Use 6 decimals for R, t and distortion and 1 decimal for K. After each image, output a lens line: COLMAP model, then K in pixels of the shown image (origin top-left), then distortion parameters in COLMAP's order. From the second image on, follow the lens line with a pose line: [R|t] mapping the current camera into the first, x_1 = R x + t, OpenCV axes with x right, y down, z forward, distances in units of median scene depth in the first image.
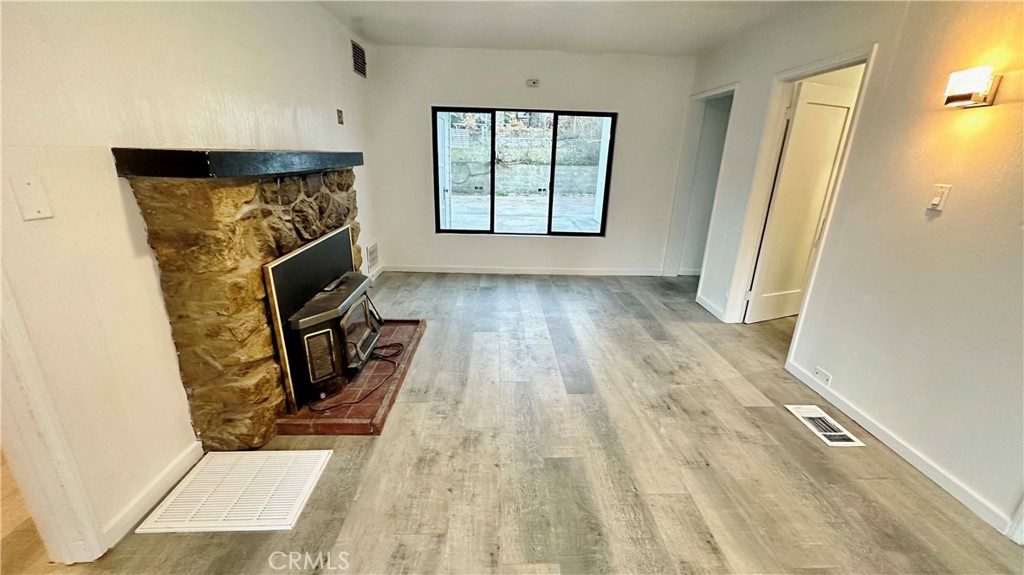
lens RADIAL K [[406.5, 0, 512.0], [0, 406.5, 287.5], [0, 0, 1]] dist [0.000556, 0.000312]
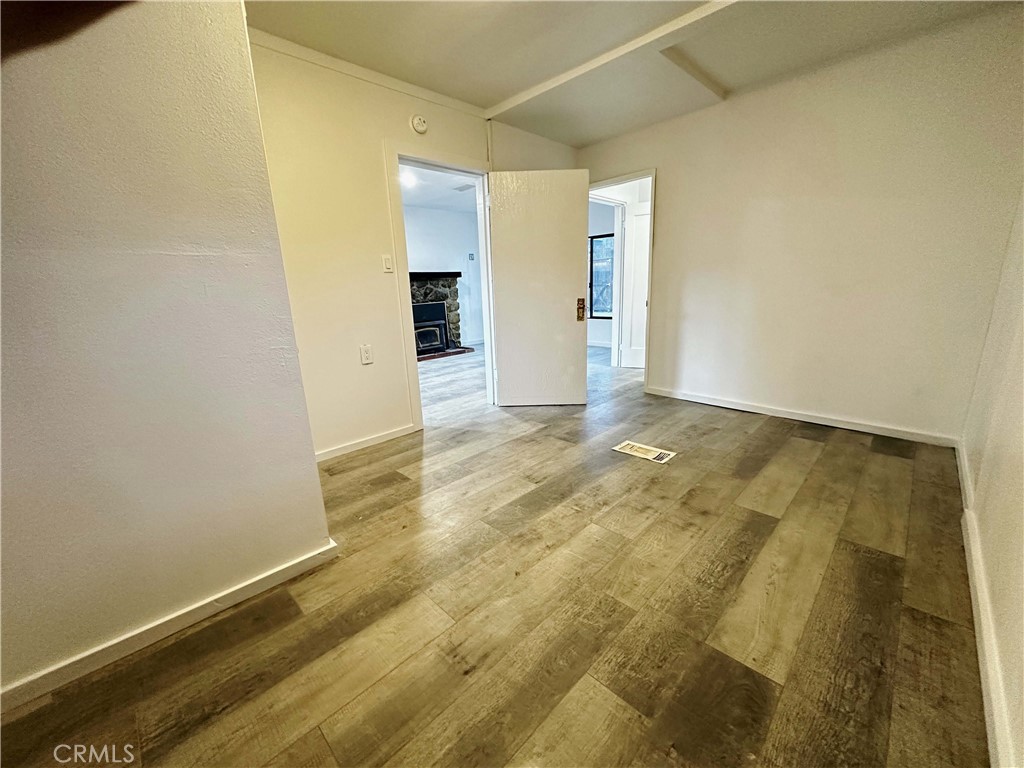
lens RADIAL K [[408.8, 0, 512.0], [0, 408.8, 384.0], [0, 0, 1]] dist [-0.002476, 0.000251]
pose [[0.682820, 0.117124, -0.721137, 2.165130], [-0.172123, 0.985071, -0.002986, 0.347479], [0.710022, 0.126163, 0.692786, -0.439814]]
